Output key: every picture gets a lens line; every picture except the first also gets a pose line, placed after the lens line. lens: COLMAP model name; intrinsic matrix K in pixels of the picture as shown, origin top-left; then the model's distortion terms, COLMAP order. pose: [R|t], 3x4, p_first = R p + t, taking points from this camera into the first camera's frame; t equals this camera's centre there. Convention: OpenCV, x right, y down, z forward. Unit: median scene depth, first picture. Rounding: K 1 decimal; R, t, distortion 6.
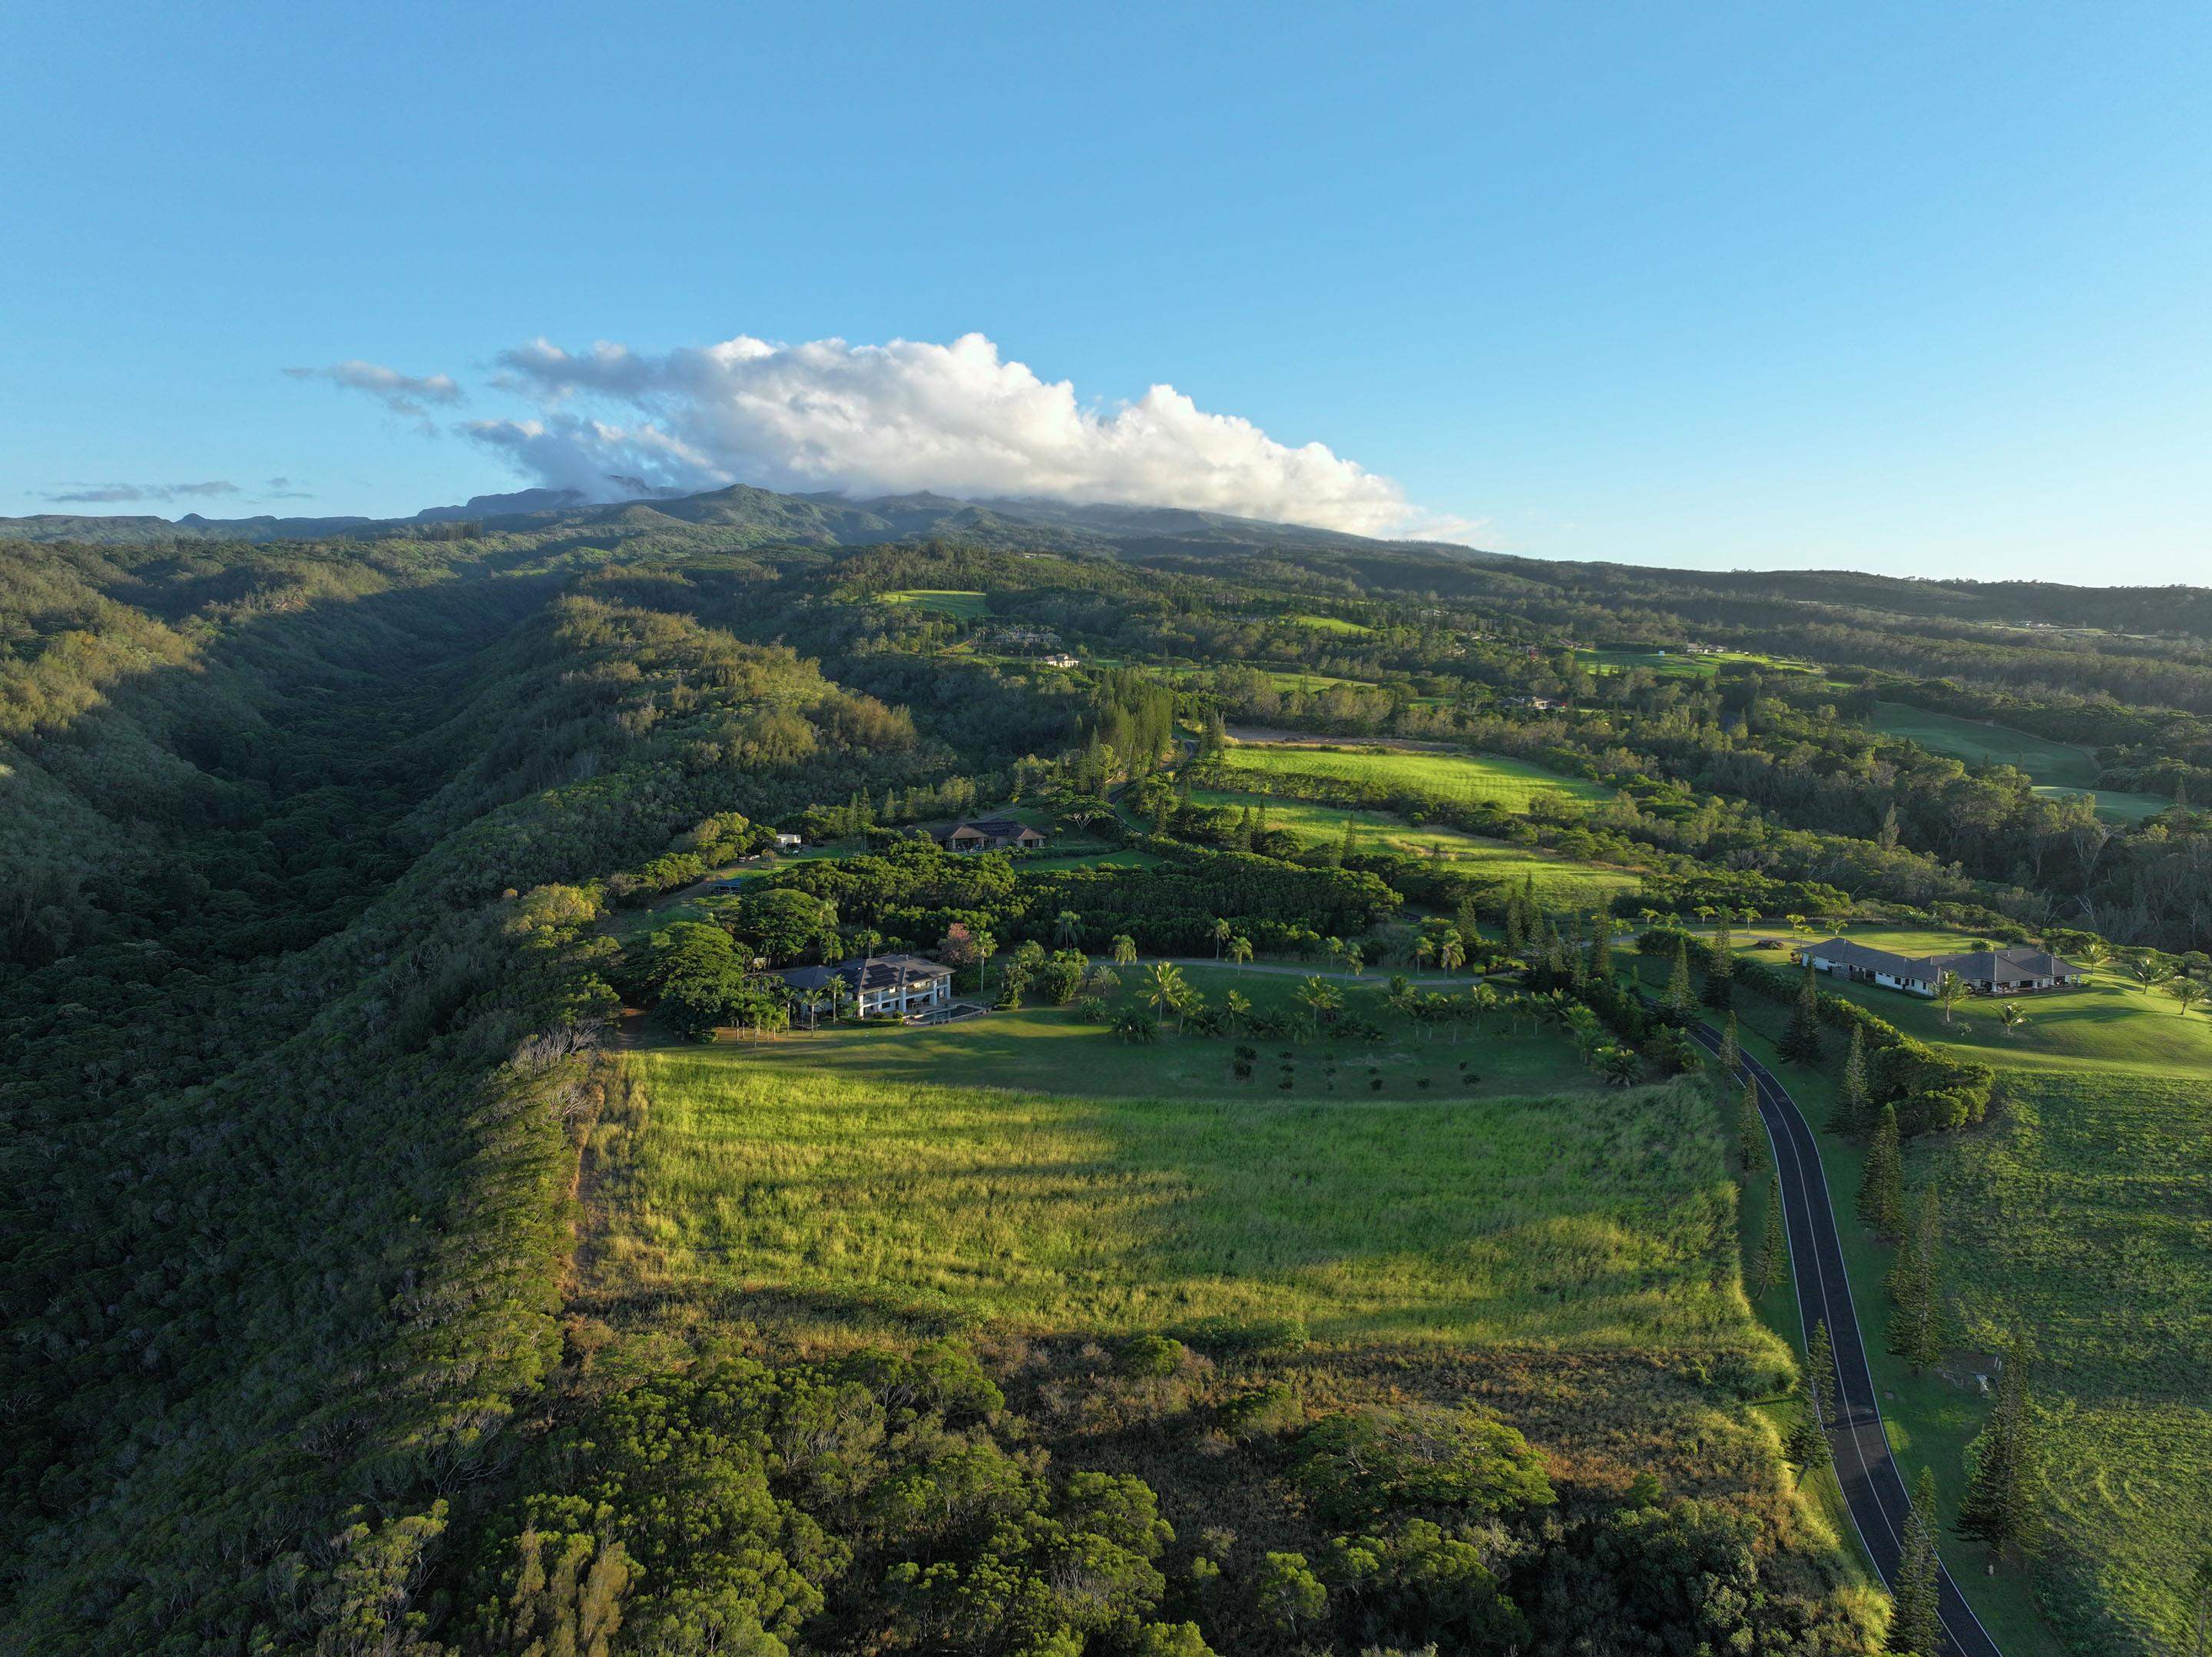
lens RADIAL K [[1529.8, 0, 1106.0], [0, 1529.8, 828.5], [0, 0, 1]] dist [-0.004411, 0.005064]
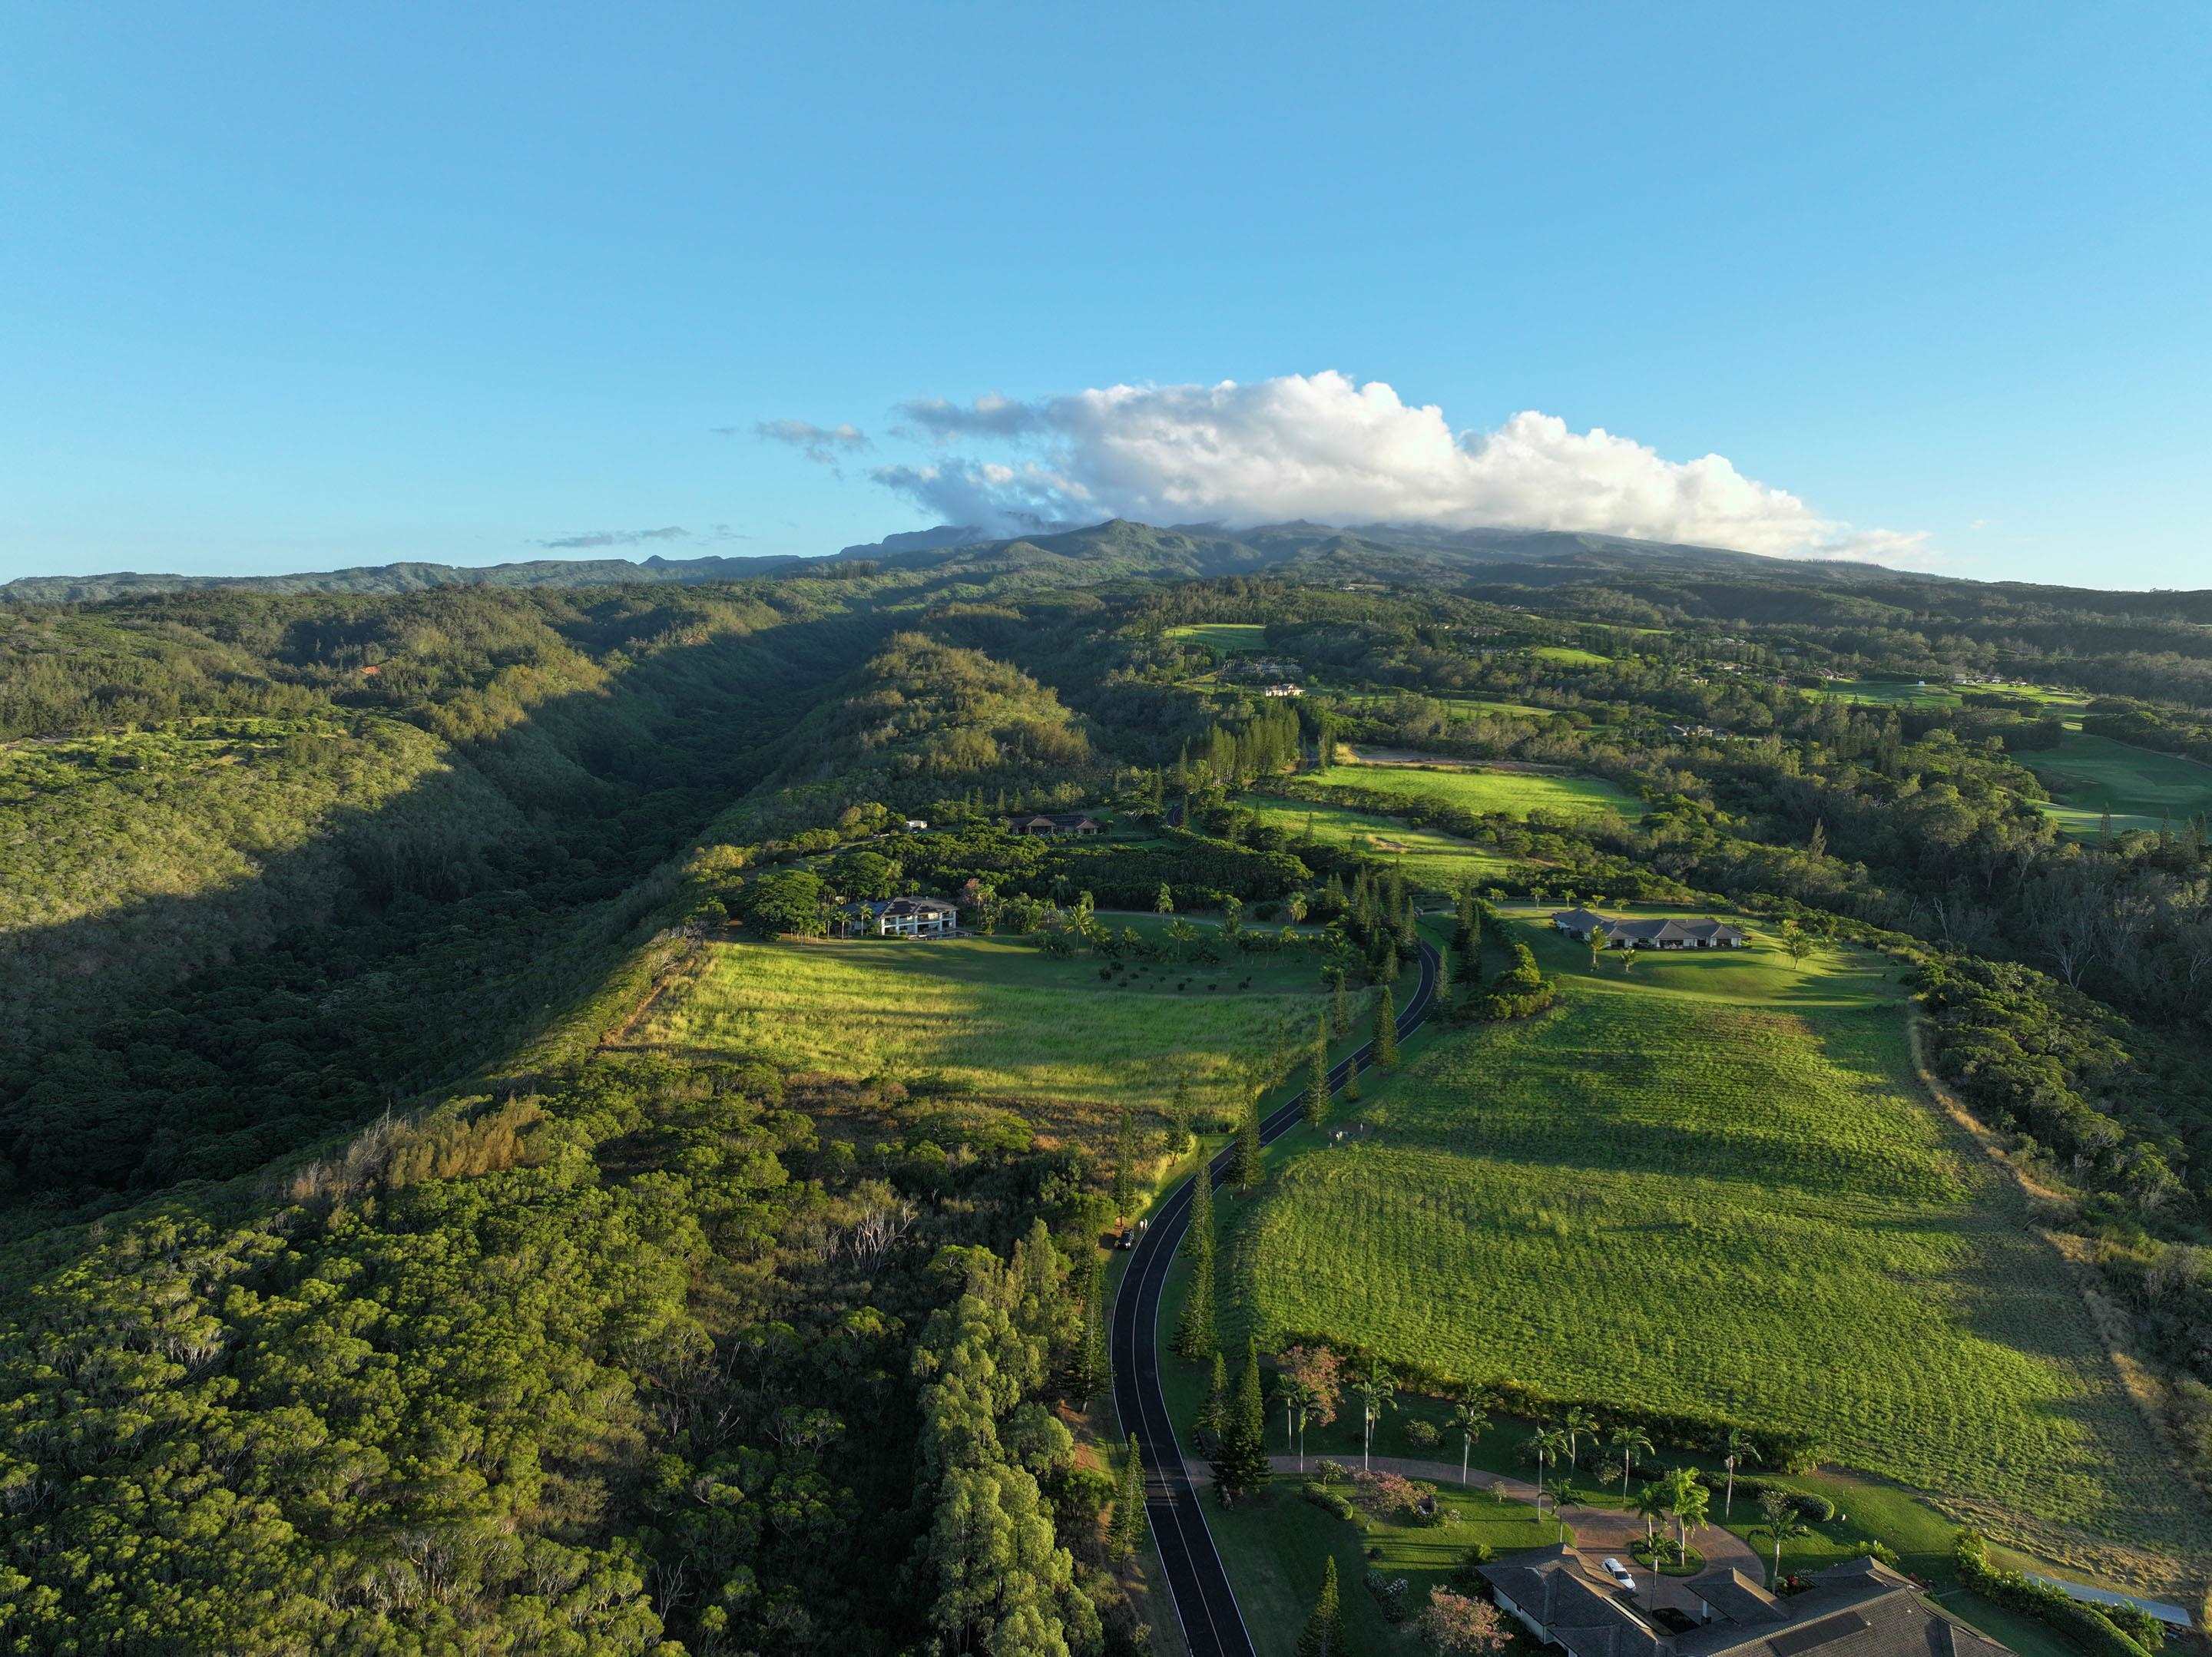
lens RADIAL K [[1529.8, 0, 1106.0], [0, 1529.8, 828.5], [0, 0, 1]] dist [-0.004411, 0.005064]
pose [[0.968319, 0.025624, -0.248397, 0.125045], [-0.029672, 0.999481, -0.012566, 0.009836], [0.247946, 0.019539, 0.968577, -0.117173]]
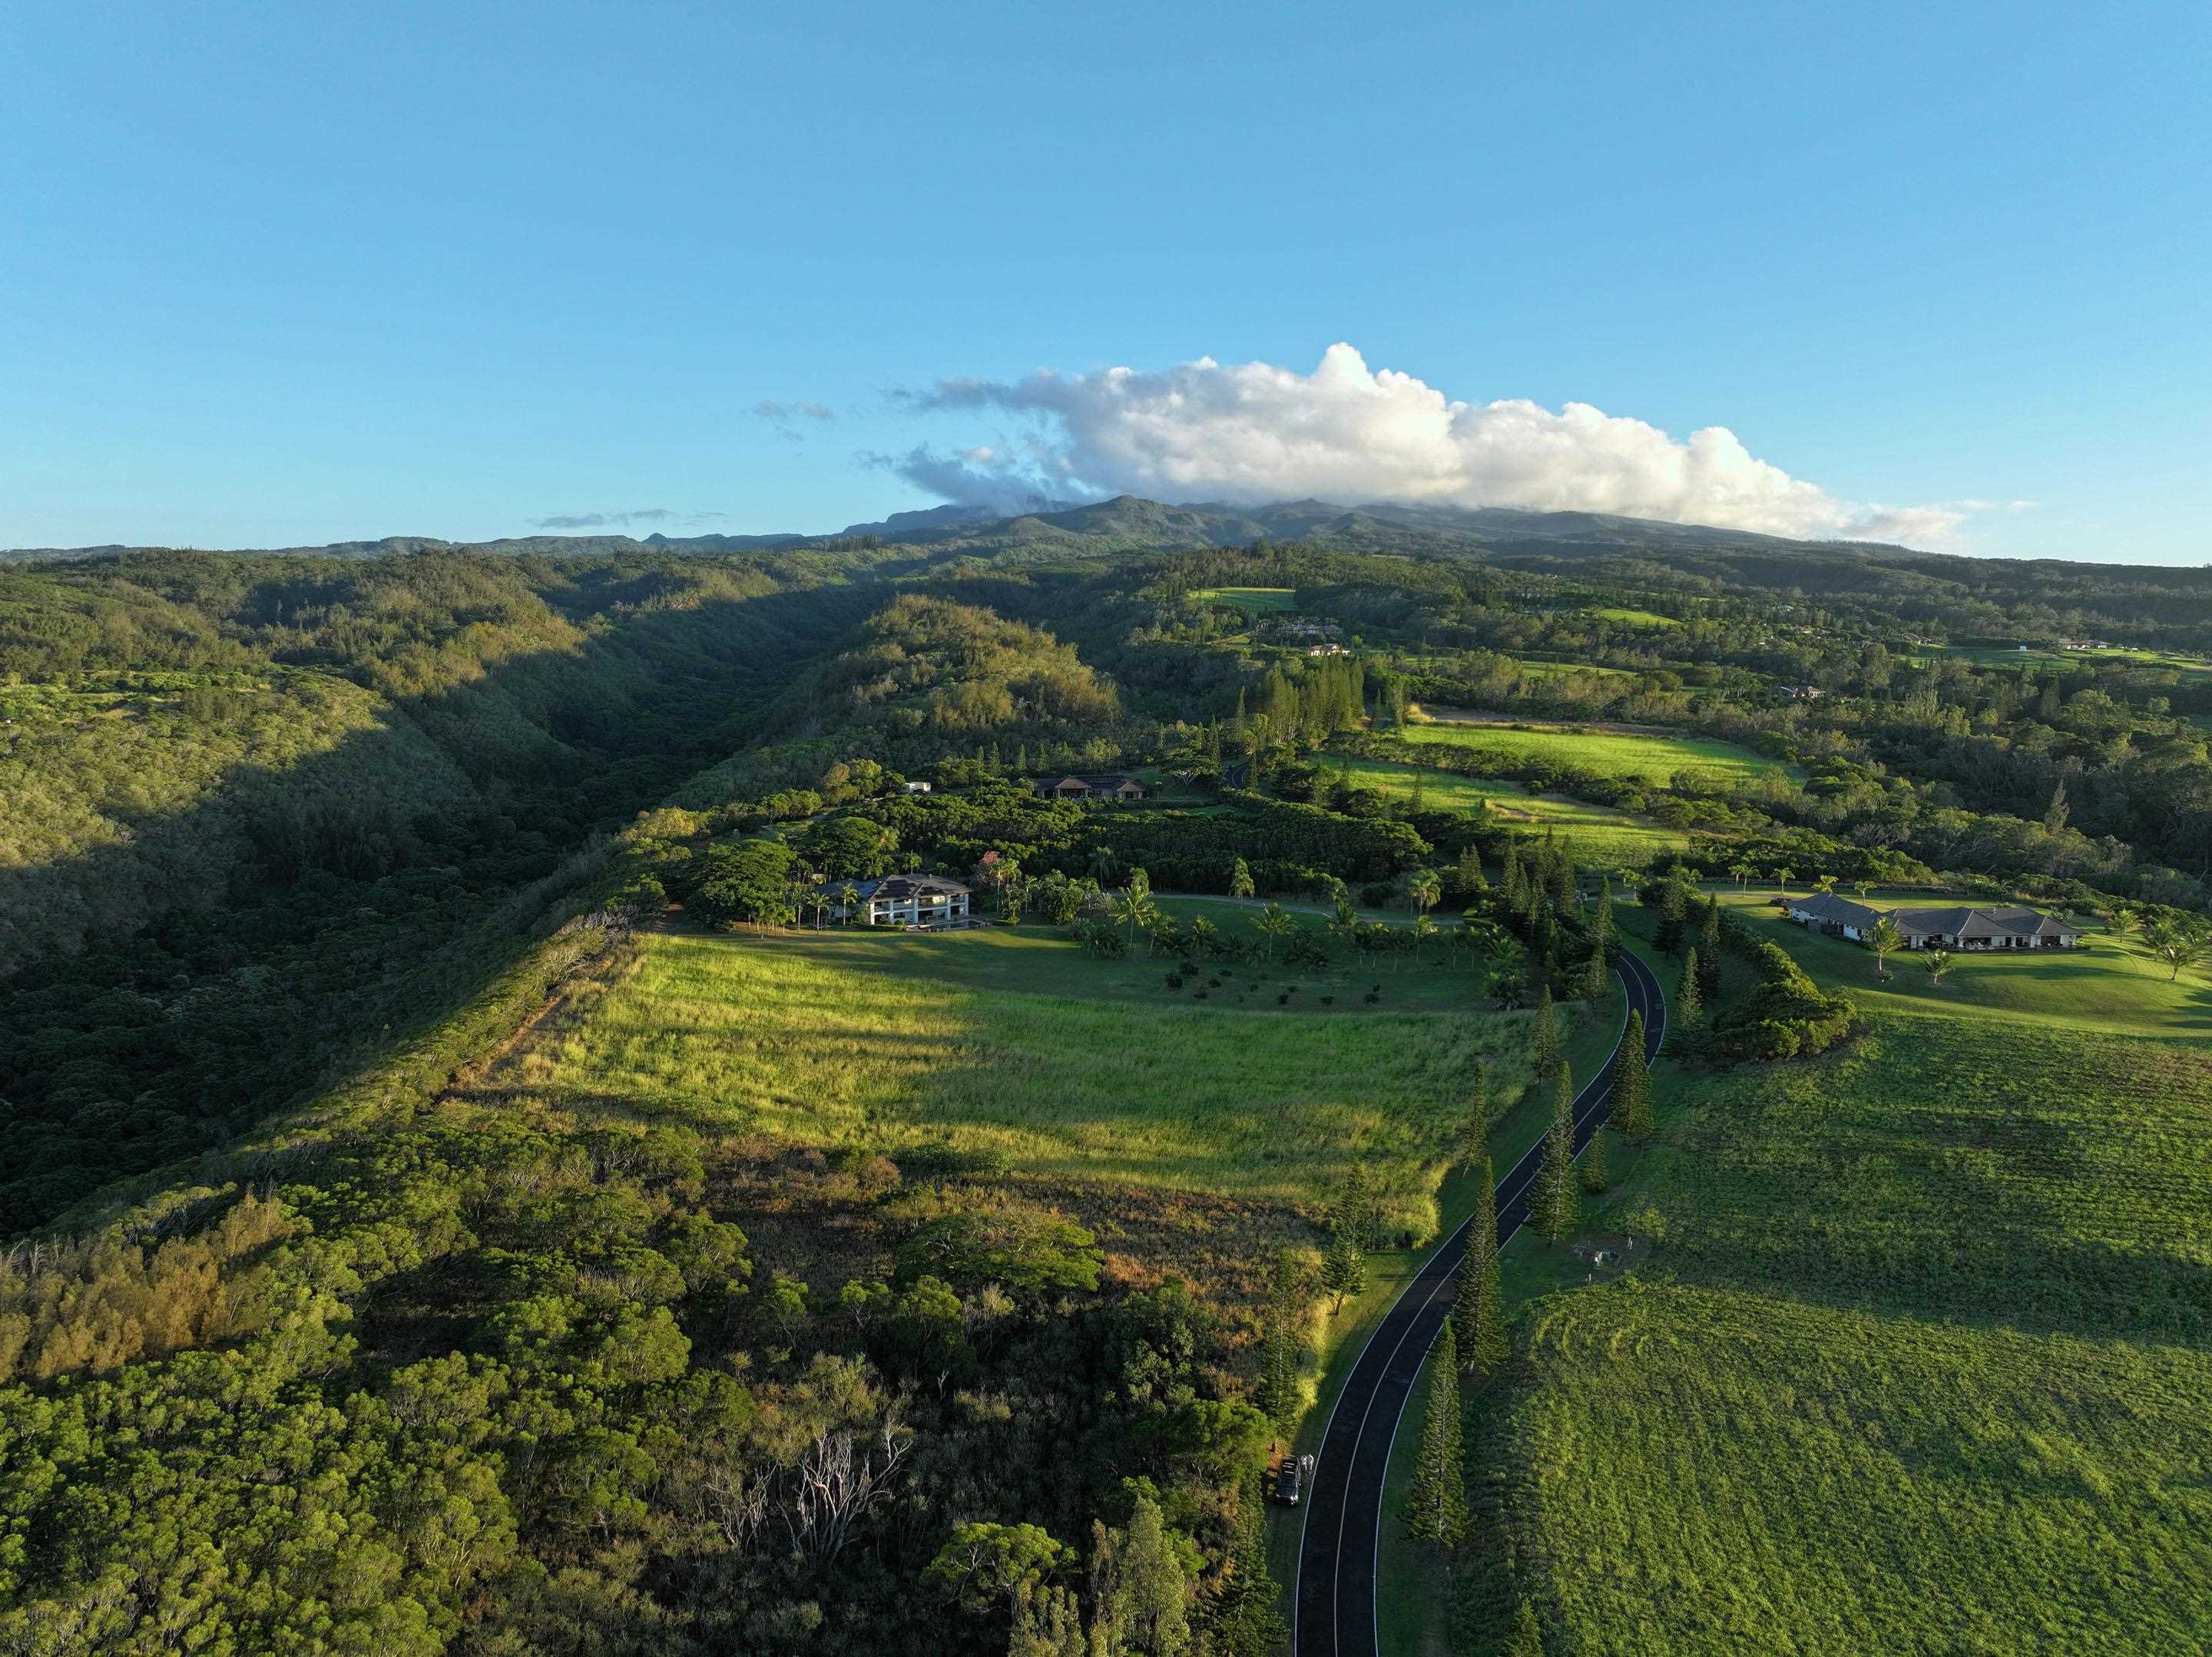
lens RADIAL K [[1529.8, 0, 1106.0], [0, 1529.8, 828.5], [0, 0, 1]] dist [-0.004411, 0.005064]
pose [[0.967610, 0.032222, -0.250386, 0.085516], [-0.033771, 0.999428, -0.001889, 0.014984], [0.250182, 0.010284, 0.968144, -0.014055]]
